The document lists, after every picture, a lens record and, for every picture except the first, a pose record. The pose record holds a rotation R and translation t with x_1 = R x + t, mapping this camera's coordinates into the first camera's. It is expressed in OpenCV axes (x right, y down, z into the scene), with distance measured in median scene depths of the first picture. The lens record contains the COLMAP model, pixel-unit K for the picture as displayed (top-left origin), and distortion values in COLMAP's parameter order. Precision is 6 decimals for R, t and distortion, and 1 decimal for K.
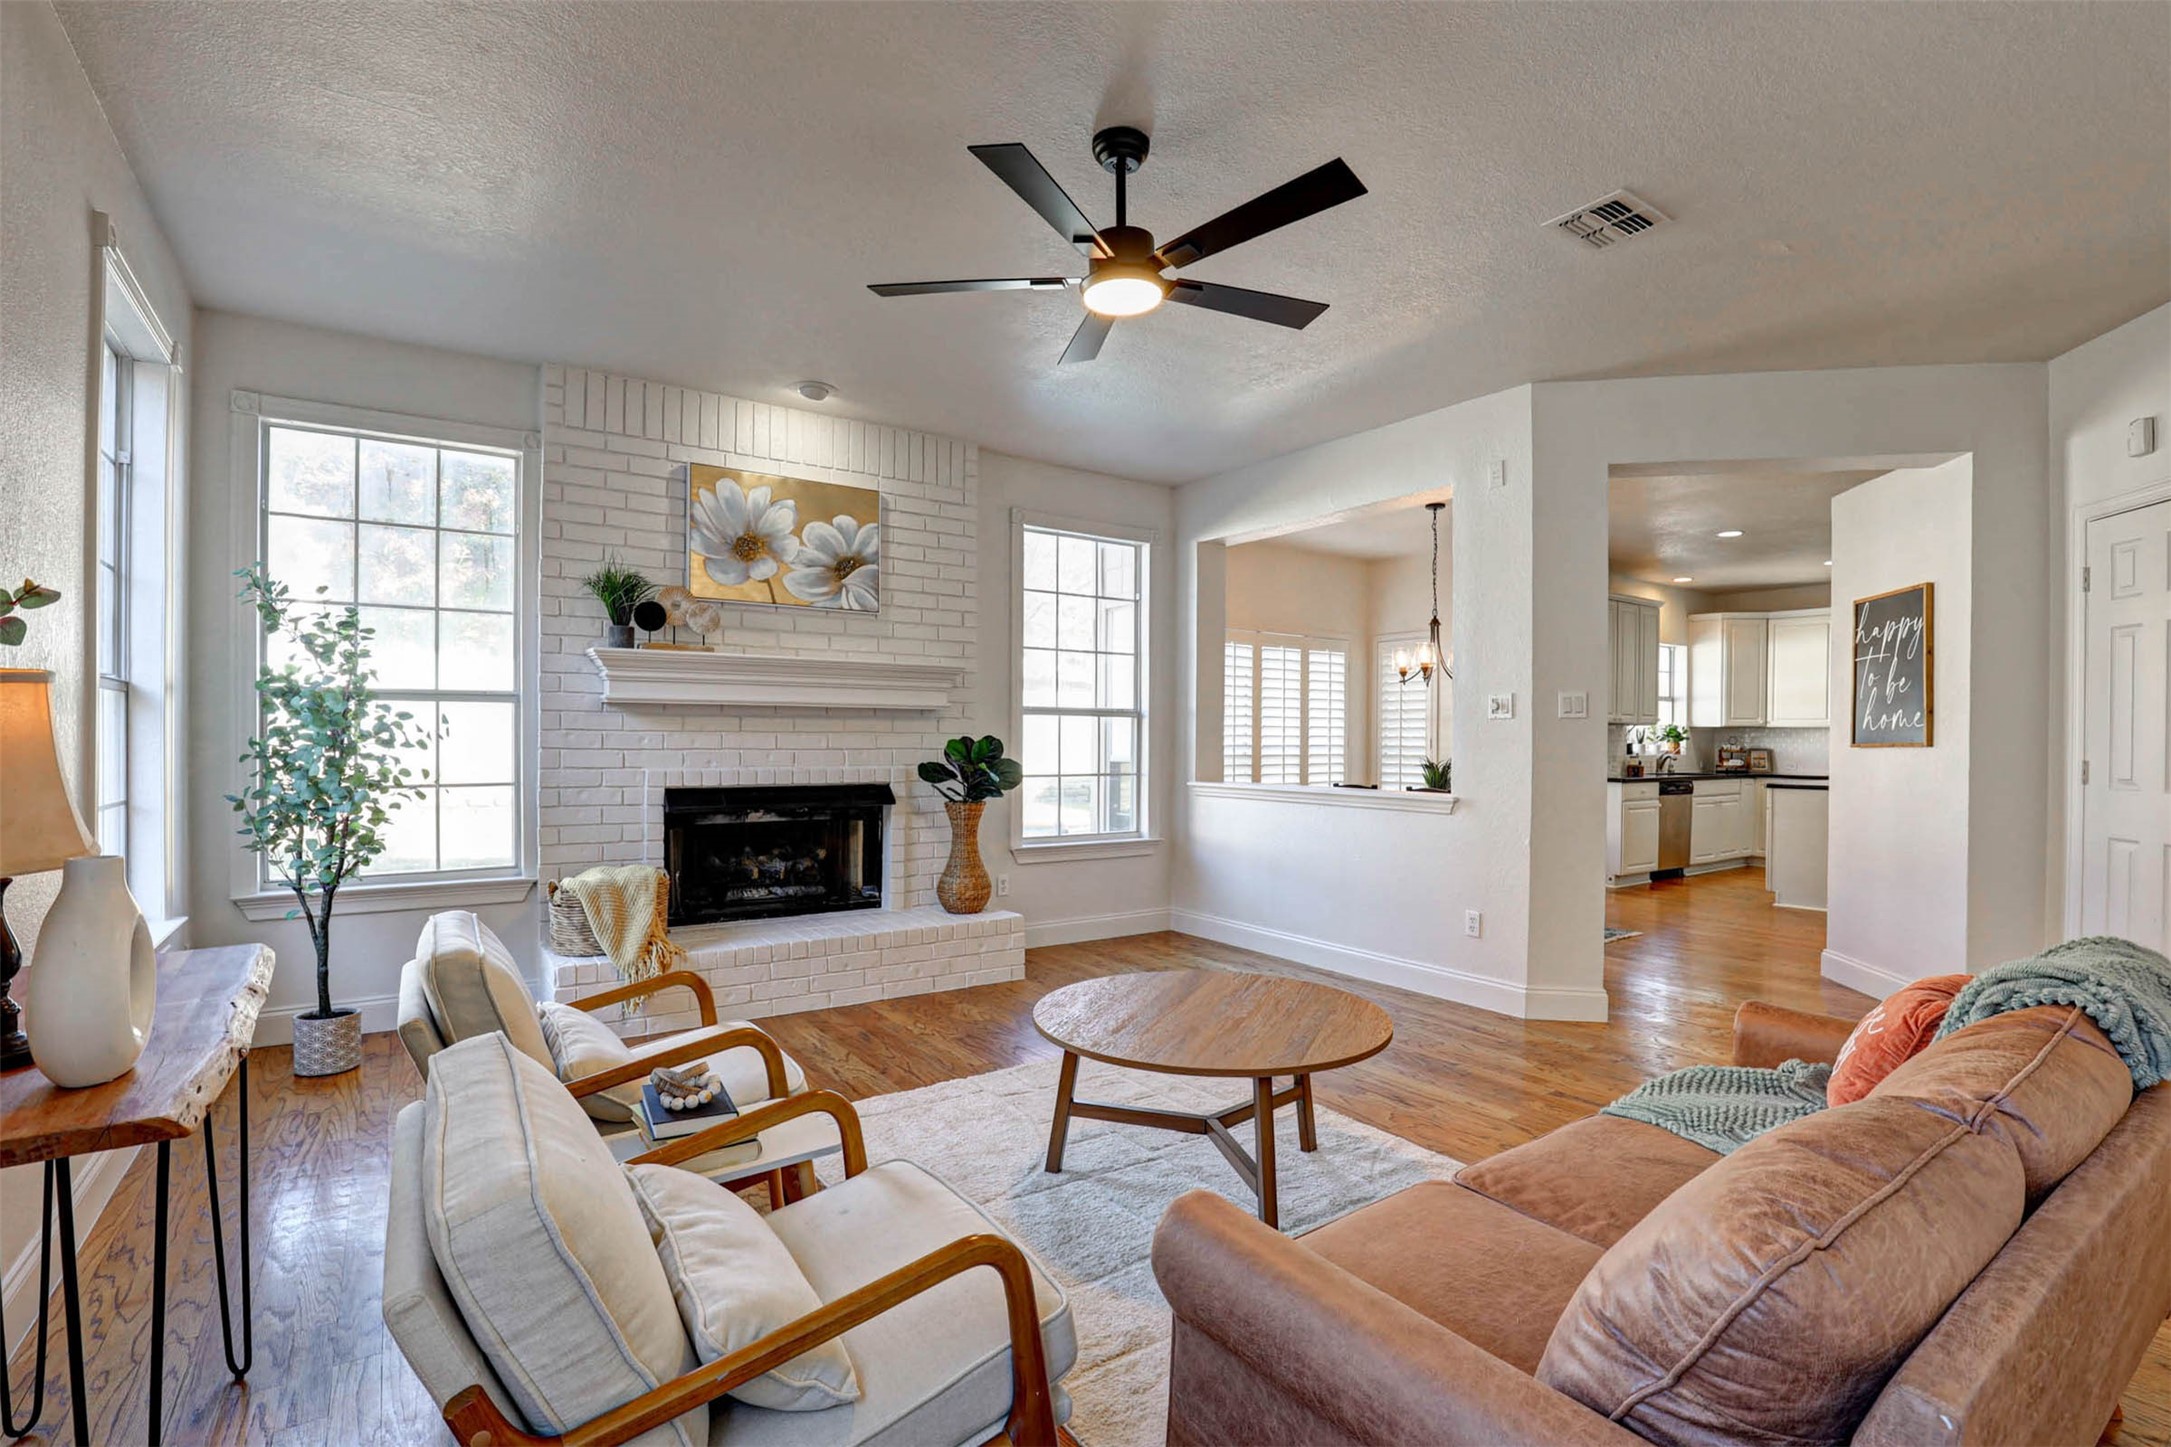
lens RADIAL K [[1010.7, 0, 1085.5], [0, 1010.7, 723.5], [0, 0, 1]] dist [-0.001484, -0.000218]
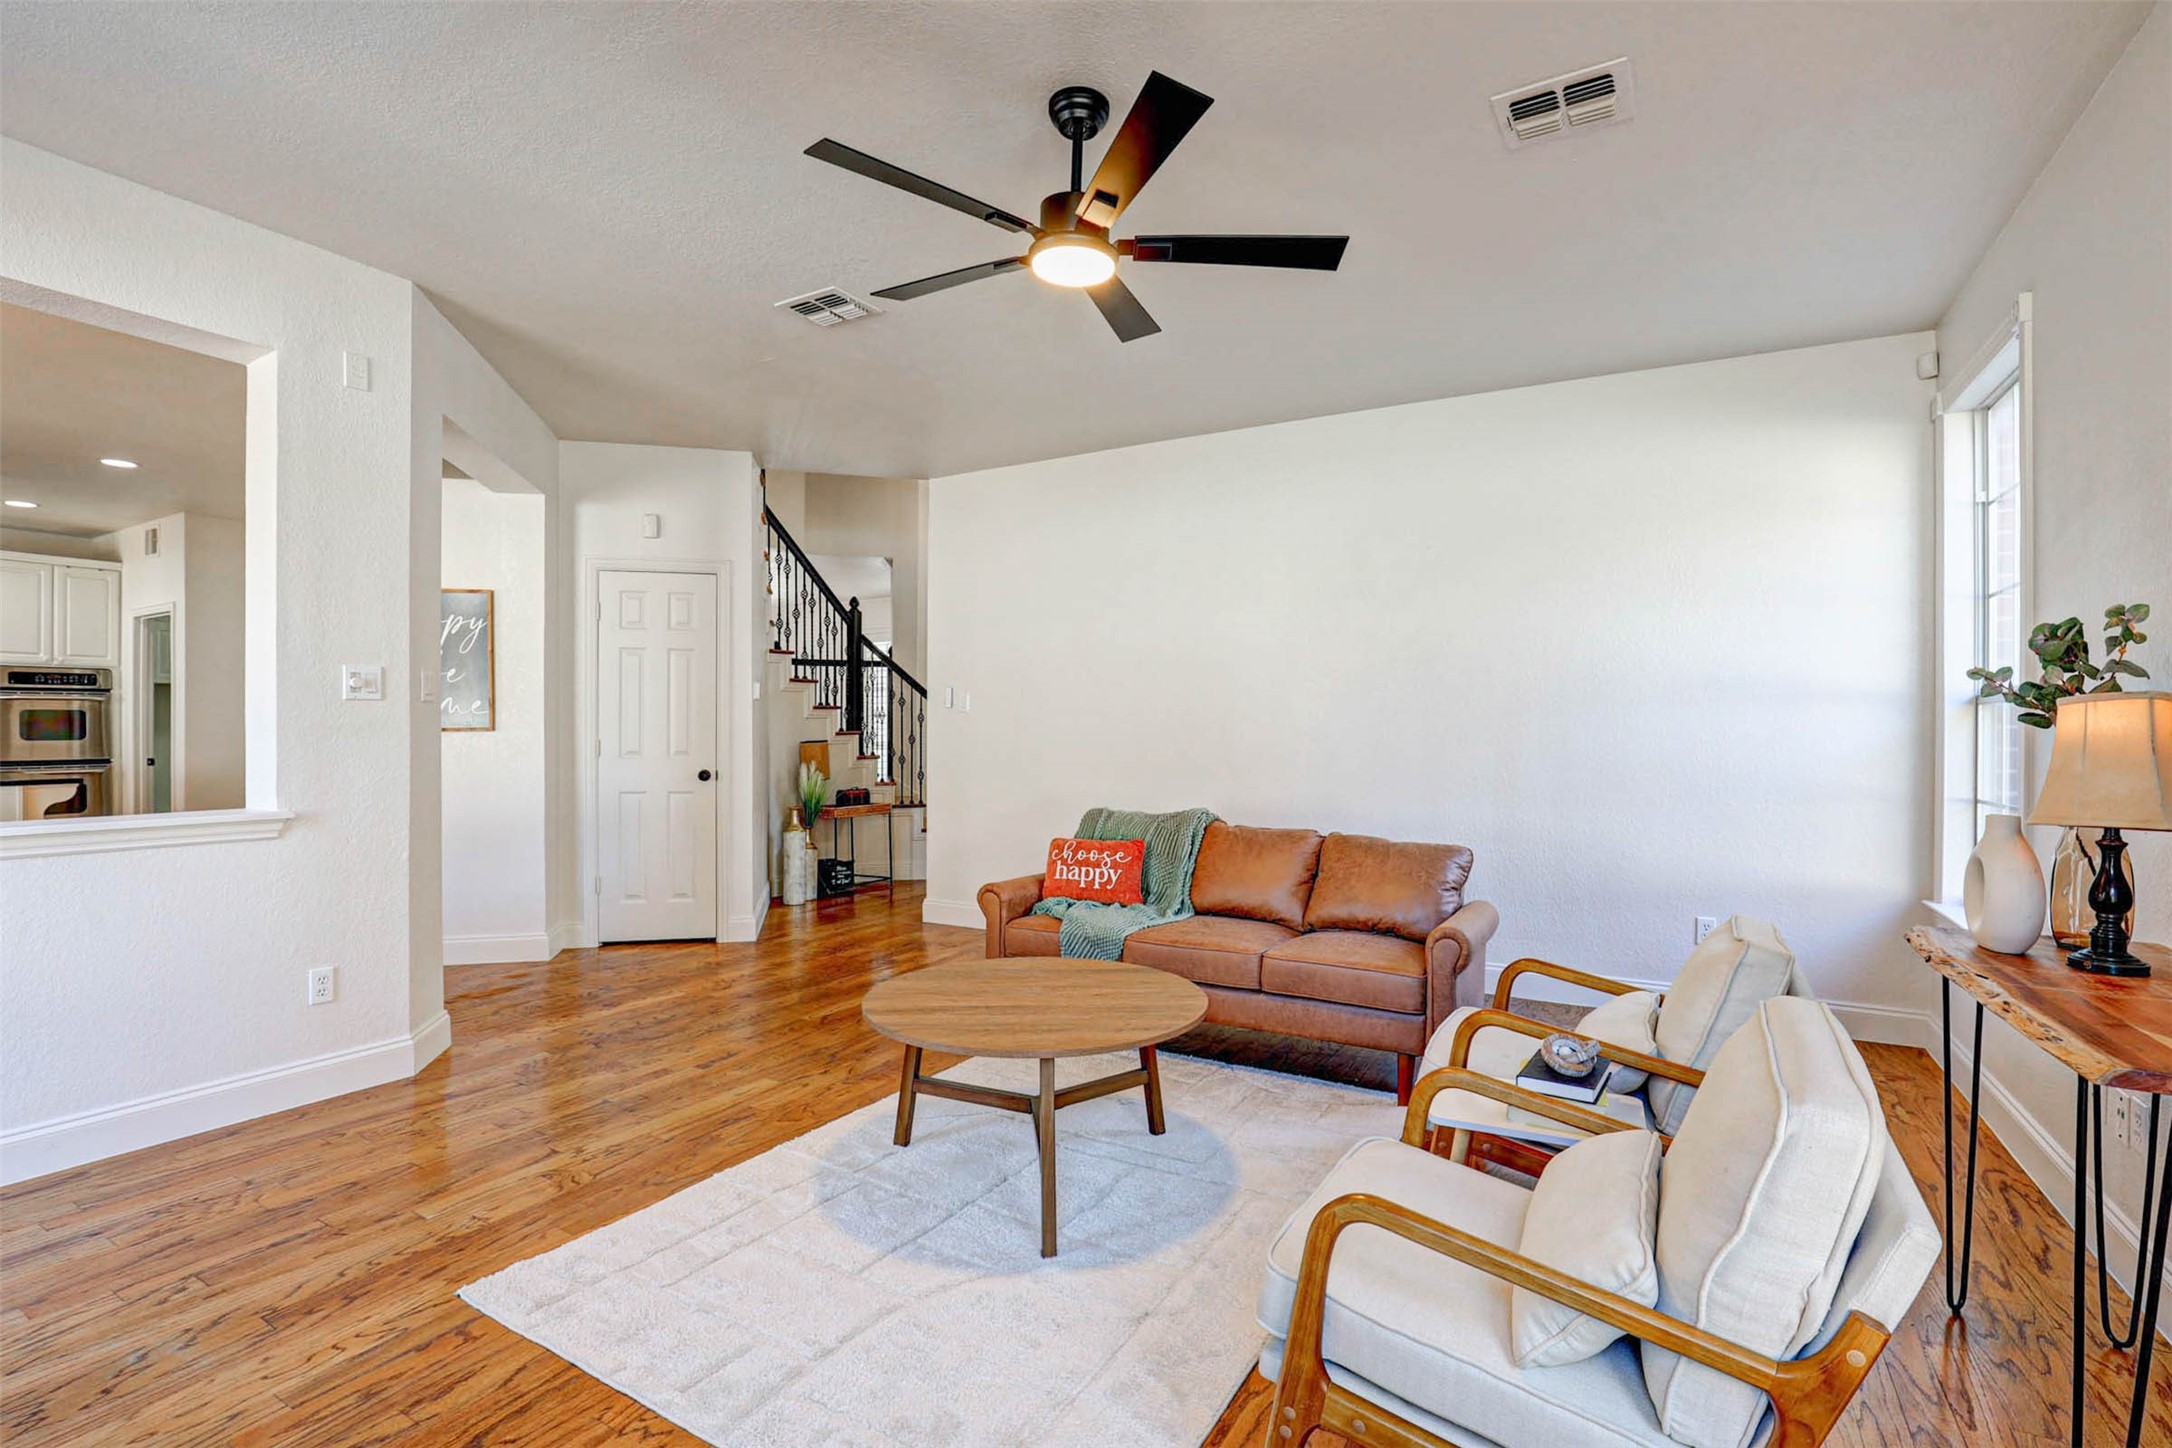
lens RADIAL K [[1011.2, 0, 1086.0], [0, 1011.2, 724.0], [0, 0, 1]] dist [-0.001484, -0.000218]
pose [[-0.407616, -0.002539, 0.913150, -0.512852], [-0.016109, 0.999861, -0.004411, 0.008914], [-0.913011, -0.016508, -0.407600, 0.848559]]
